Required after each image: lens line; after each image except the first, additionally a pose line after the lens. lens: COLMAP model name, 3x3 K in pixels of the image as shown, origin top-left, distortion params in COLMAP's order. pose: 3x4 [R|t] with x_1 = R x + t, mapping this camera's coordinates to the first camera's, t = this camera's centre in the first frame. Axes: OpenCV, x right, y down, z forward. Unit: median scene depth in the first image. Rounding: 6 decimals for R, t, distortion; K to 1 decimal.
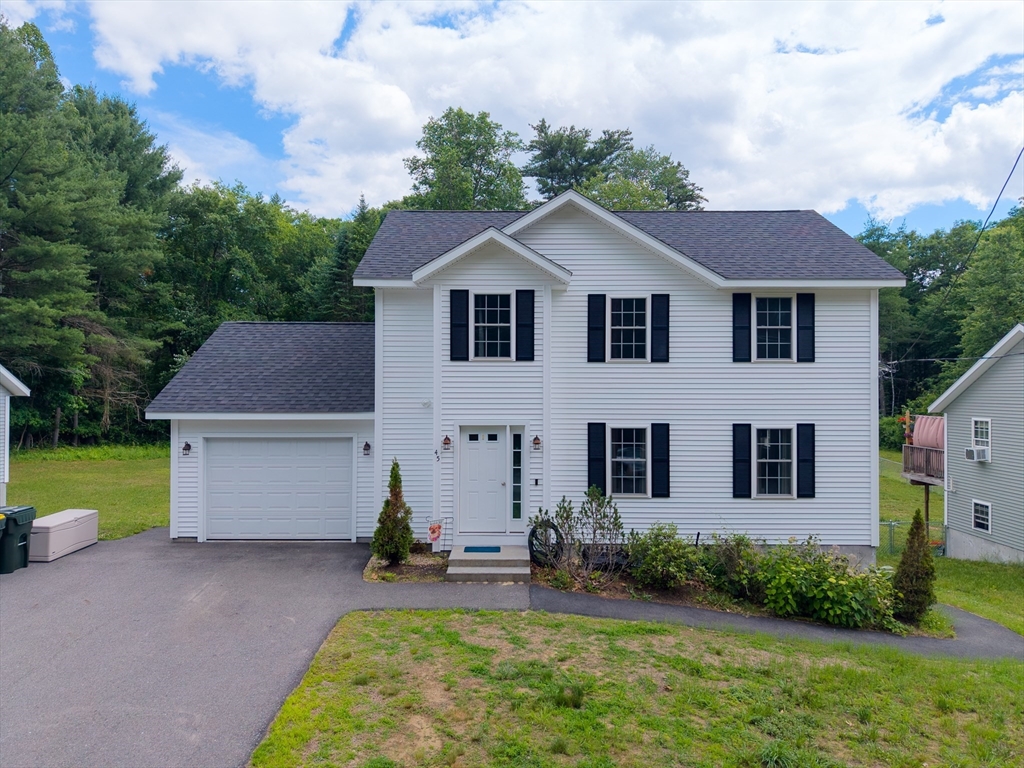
lens RADIAL K [[680.5, 0, 512.0], [0, 680.5, 384.0], [0, 0, 1]] dist [0.042687, -0.042396]
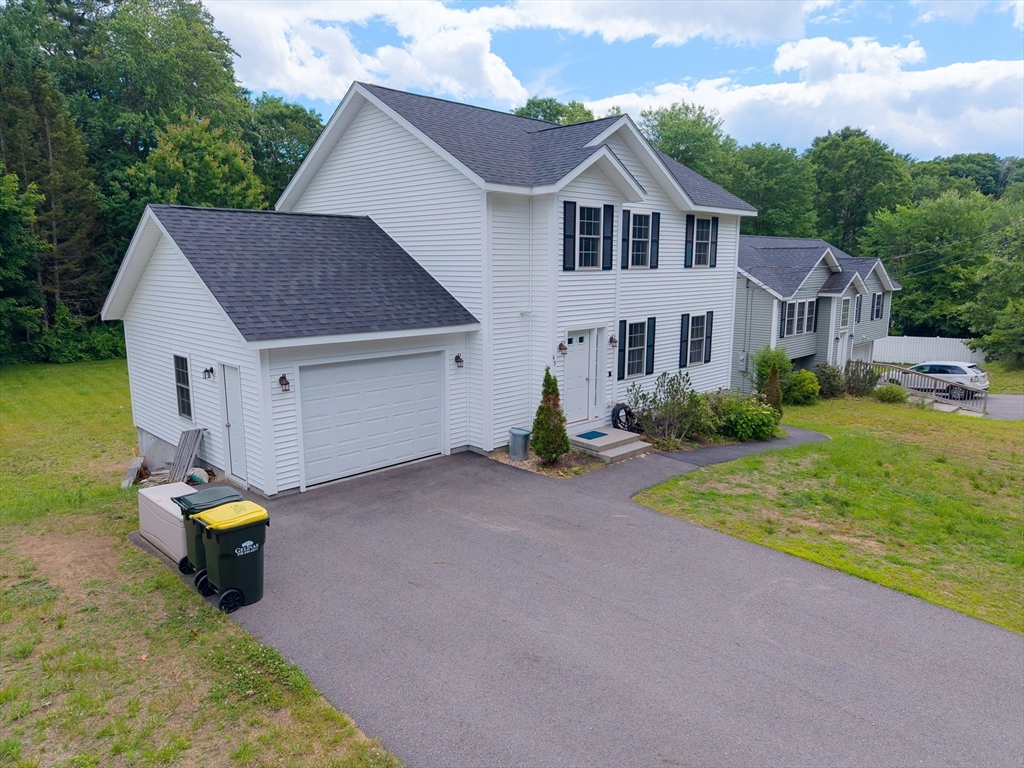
lens RADIAL K [[680.5, 0, 512.0], [0, 680.5, 384.0], [0, 0, 1]] dist [0.042687, -0.042396]
pose [[0.708820, -0.126066, 0.694032, -0.909418], [-0.005650, 0.982854, 0.184298, -0.055225], [-0.705366, -0.134556, 0.695955, 0.291055]]
